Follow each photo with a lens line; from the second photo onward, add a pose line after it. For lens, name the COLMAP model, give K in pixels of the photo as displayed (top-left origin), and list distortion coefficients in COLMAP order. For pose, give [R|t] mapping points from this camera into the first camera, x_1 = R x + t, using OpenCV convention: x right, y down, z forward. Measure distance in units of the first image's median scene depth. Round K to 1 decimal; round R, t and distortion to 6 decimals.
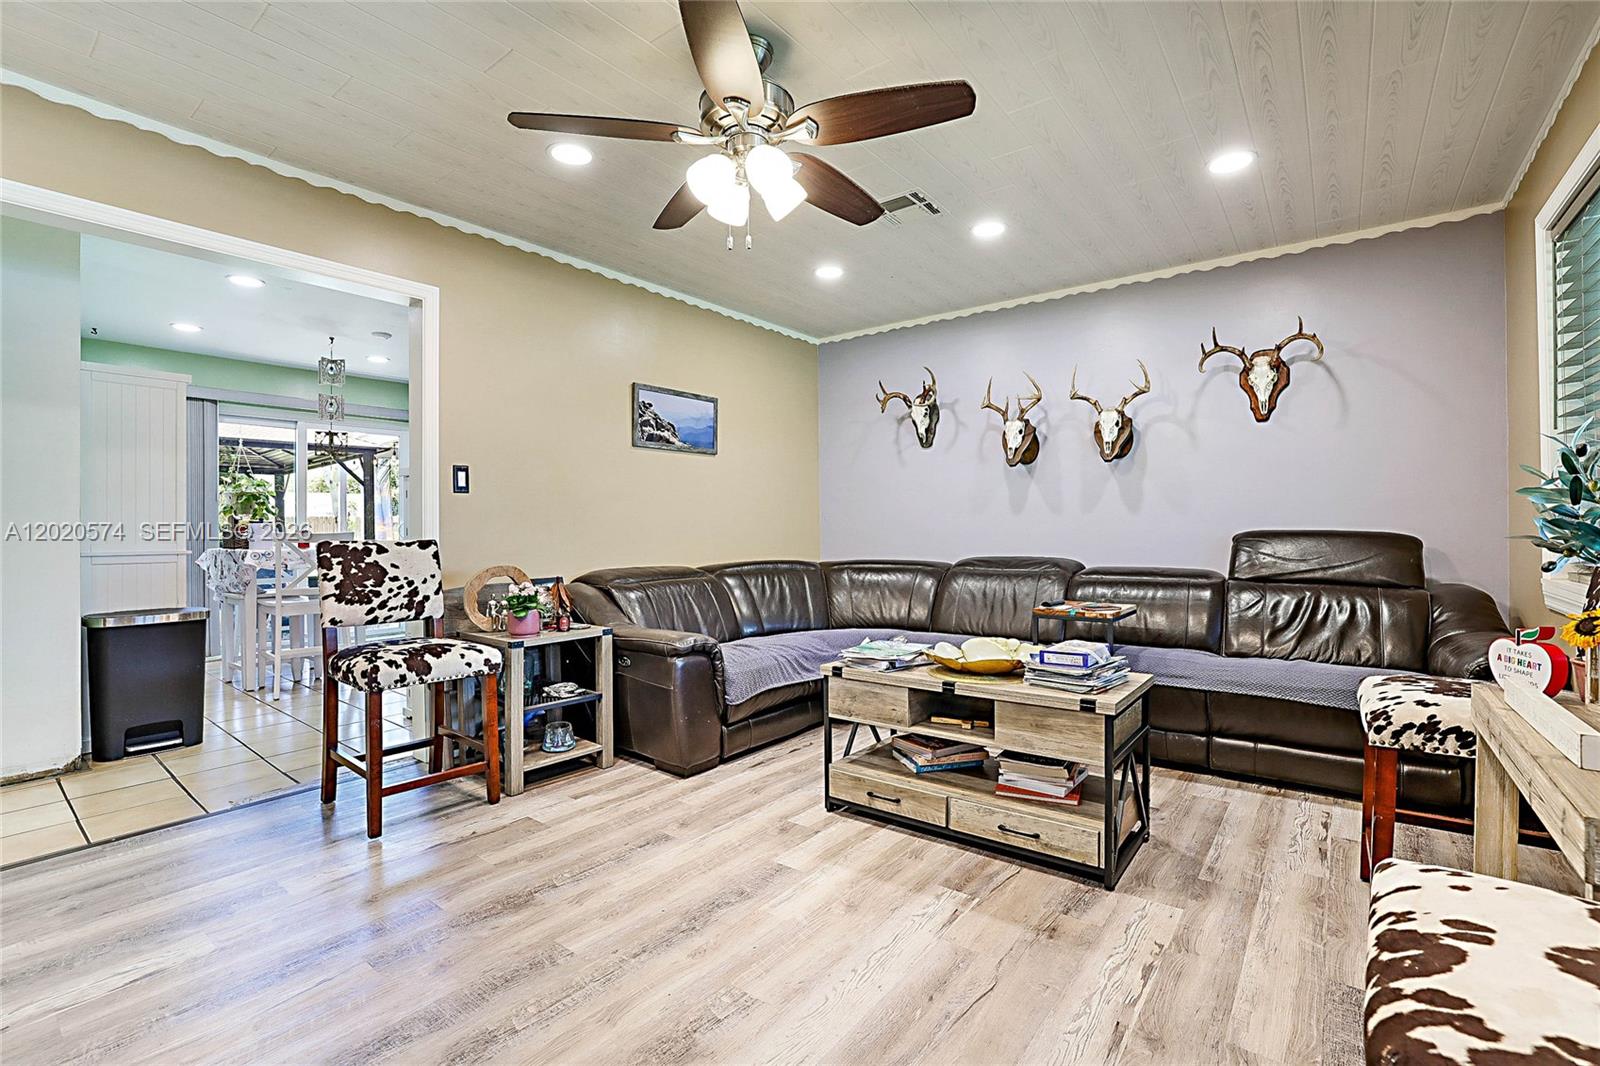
lens RADIAL K [[692.9, 0, 805.5], [0, 692.9, 528.7], [0, 0, 1]] dist [-0.021184, 0.000562]
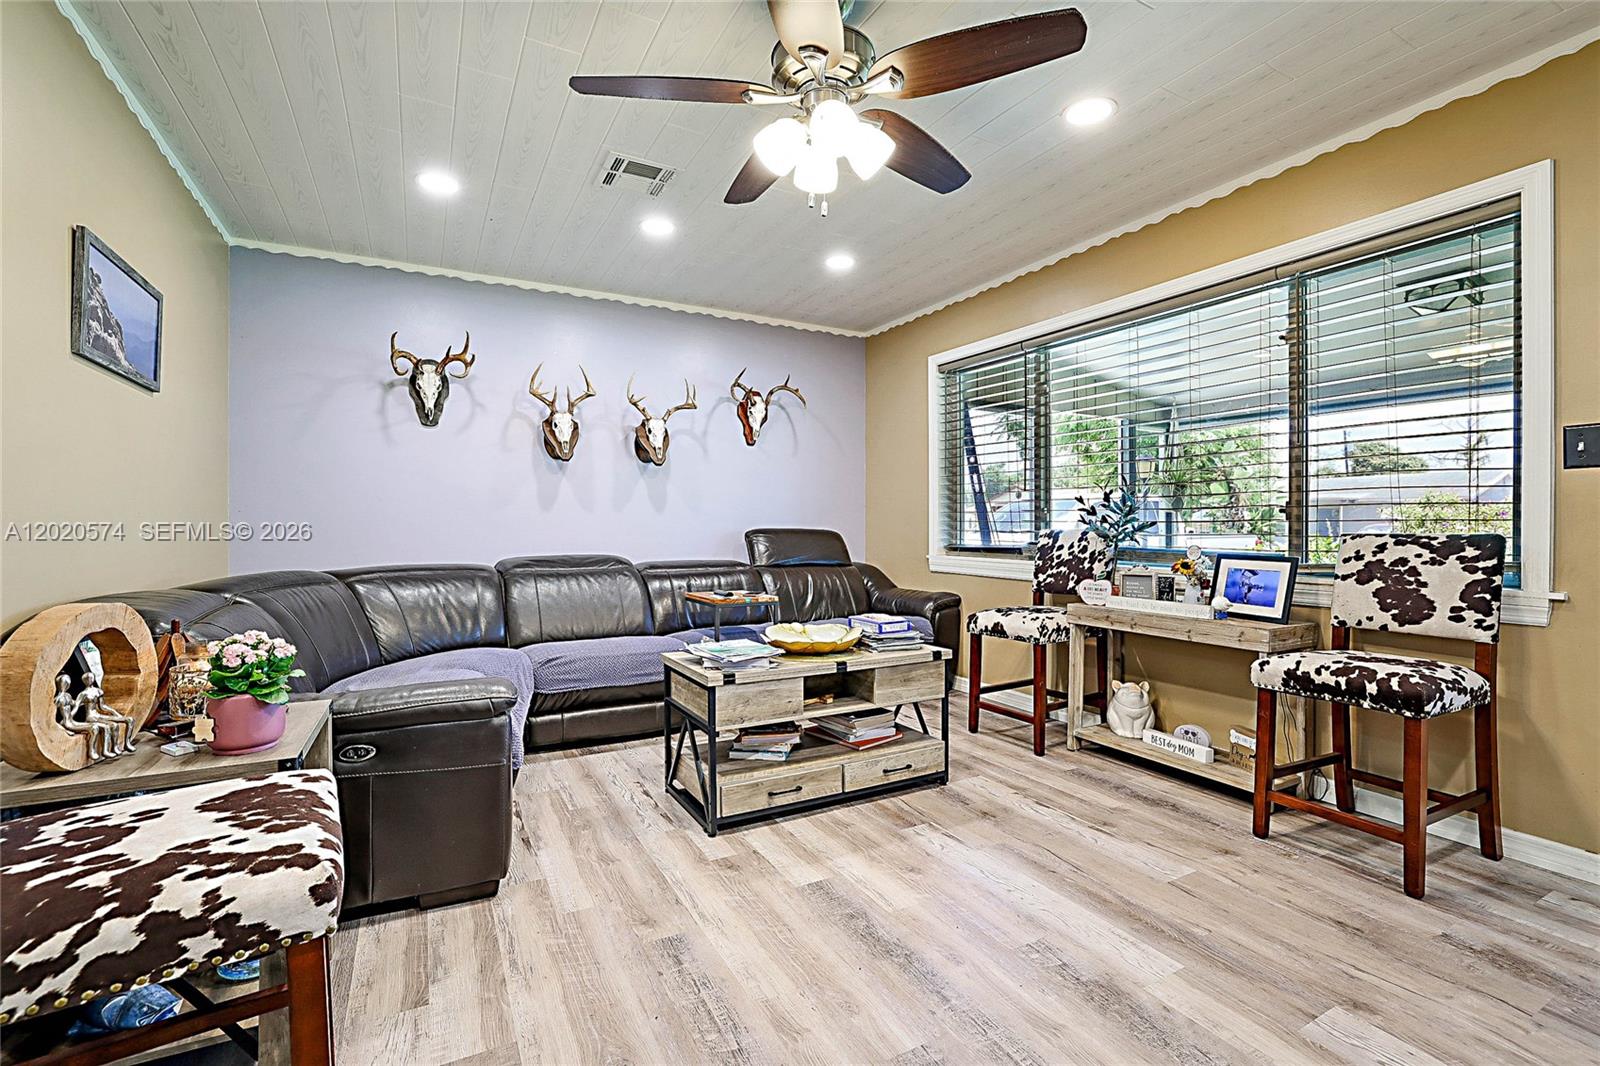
lens RADIAL K [[692.9, 0, 805.5], [0, 692.9, 528.7], [0, 0, 1]] dist [-0.021184, 0.000562]
pose [[0.431499, 0.002012, 0.902111, -0.629038], [-0.001887, 0.999997, -0.001328, 0.006074], [-0.902112, -0.001129, 0.431501, 0.432598]]
